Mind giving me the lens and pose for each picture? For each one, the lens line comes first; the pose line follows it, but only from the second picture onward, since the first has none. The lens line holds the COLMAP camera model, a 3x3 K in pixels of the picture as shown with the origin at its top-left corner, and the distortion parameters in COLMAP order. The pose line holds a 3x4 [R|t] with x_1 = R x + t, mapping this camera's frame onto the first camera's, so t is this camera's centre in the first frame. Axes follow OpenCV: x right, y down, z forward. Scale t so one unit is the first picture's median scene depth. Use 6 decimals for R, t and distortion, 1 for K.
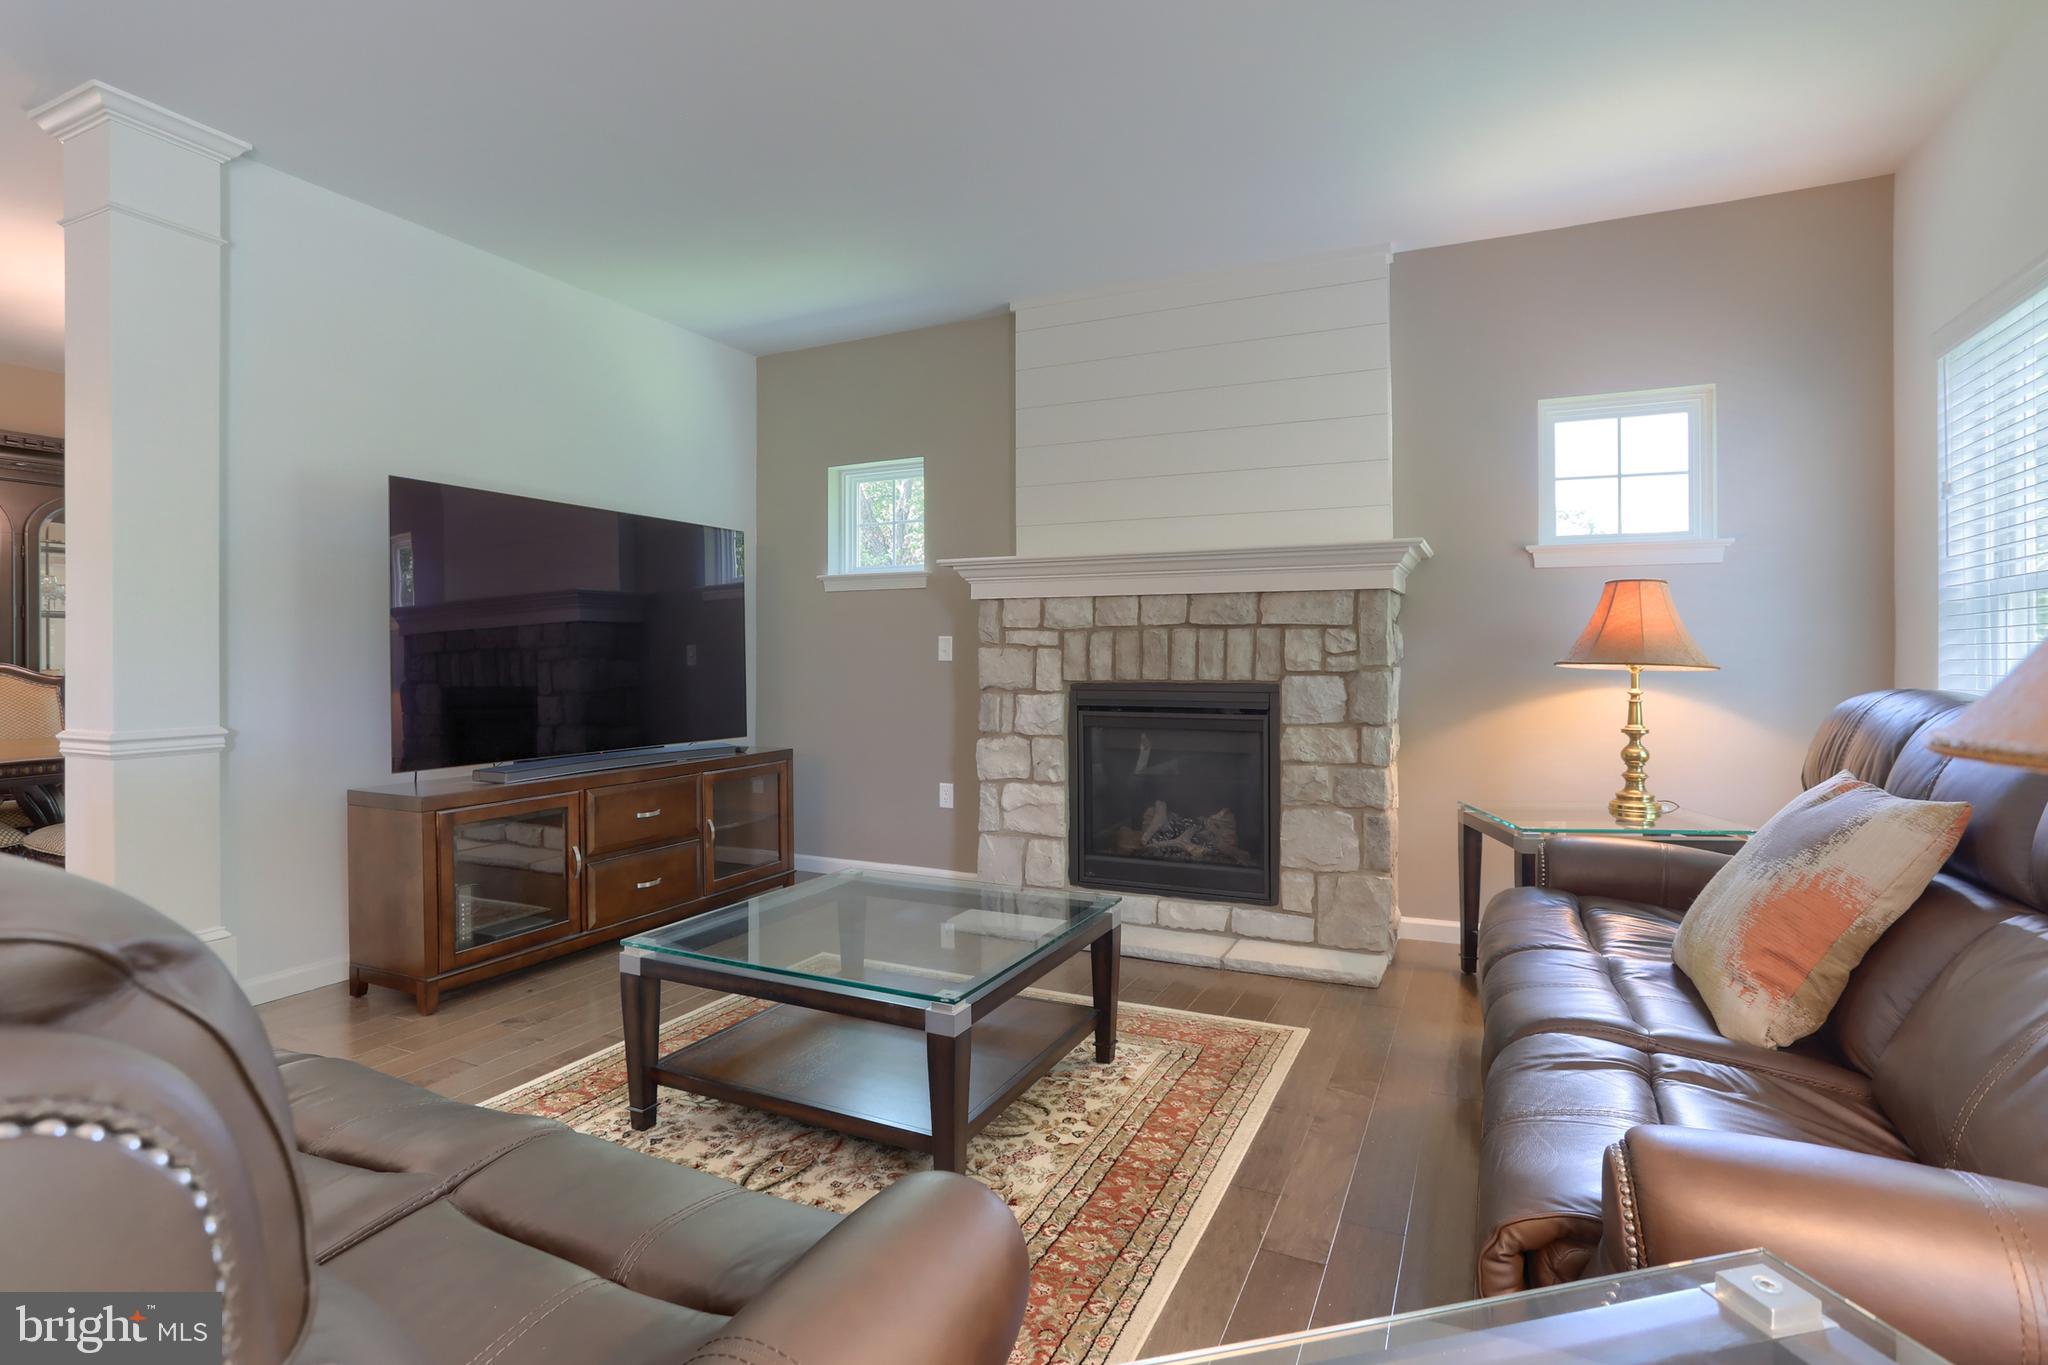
lens RADIAL K [[1012.1, 0, 1039.7], [0, 1012.1, 669.5], [0, 0, 1]] dist [-0.036416, 0.009095]
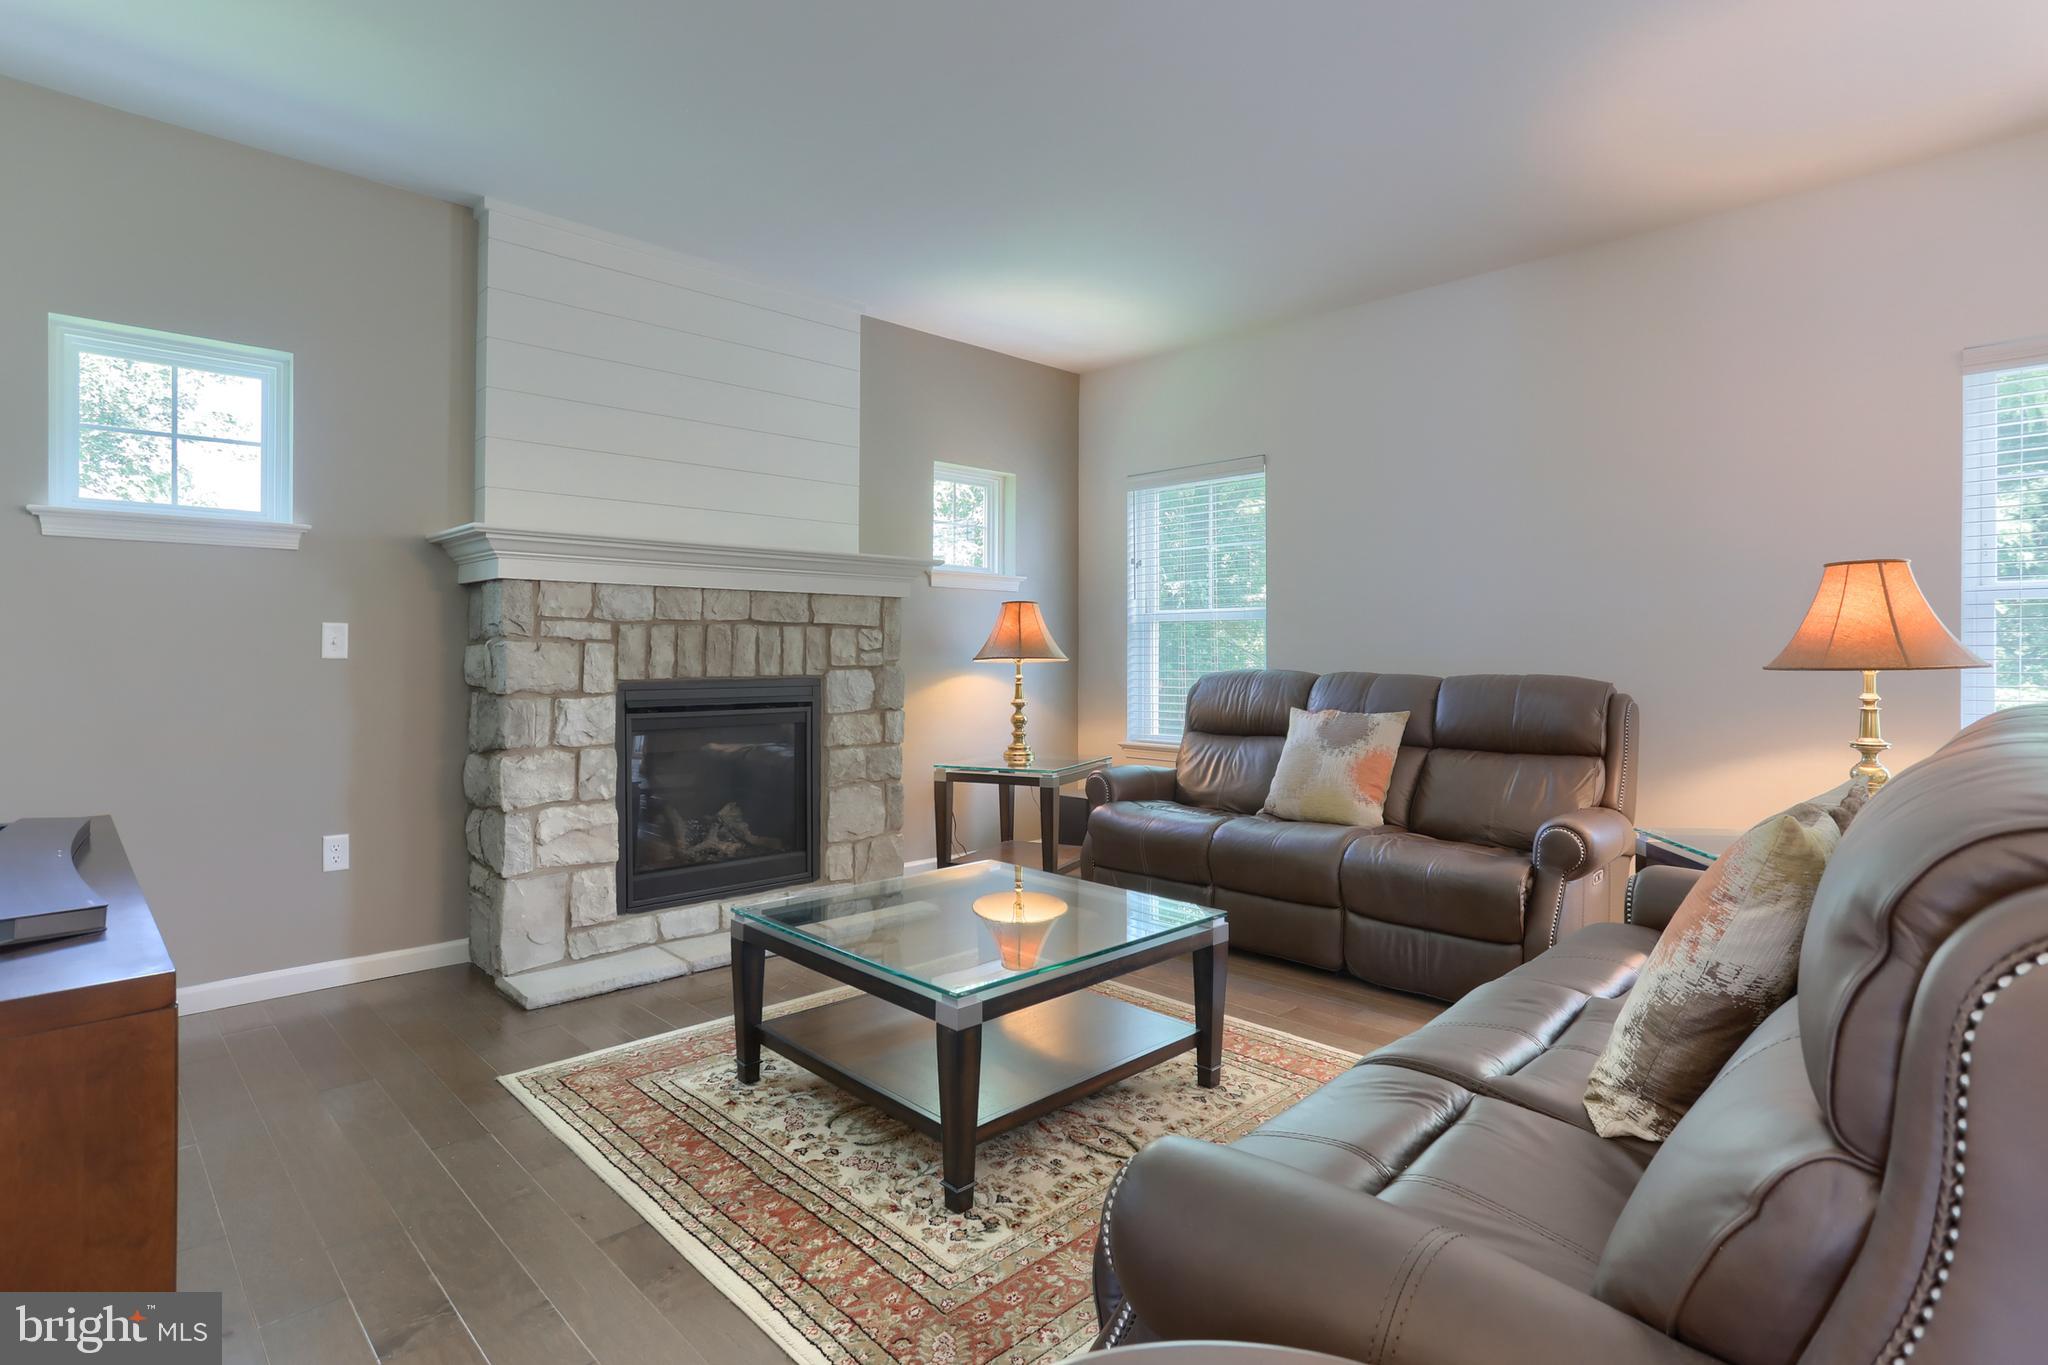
lens RADIAL K [[1012.1, 0, 1044.2], [0, 1012.1, 672.1], [0, 0, 1]] dist [-0.036416, 0.009095]
pose [[0.352792, -0.015747, 0.935569, -0.685813], [0.010233, 0.999864, 0.012970, -0.003484], [-0.935646, 0.004998, 0.352905, 0.372784]]
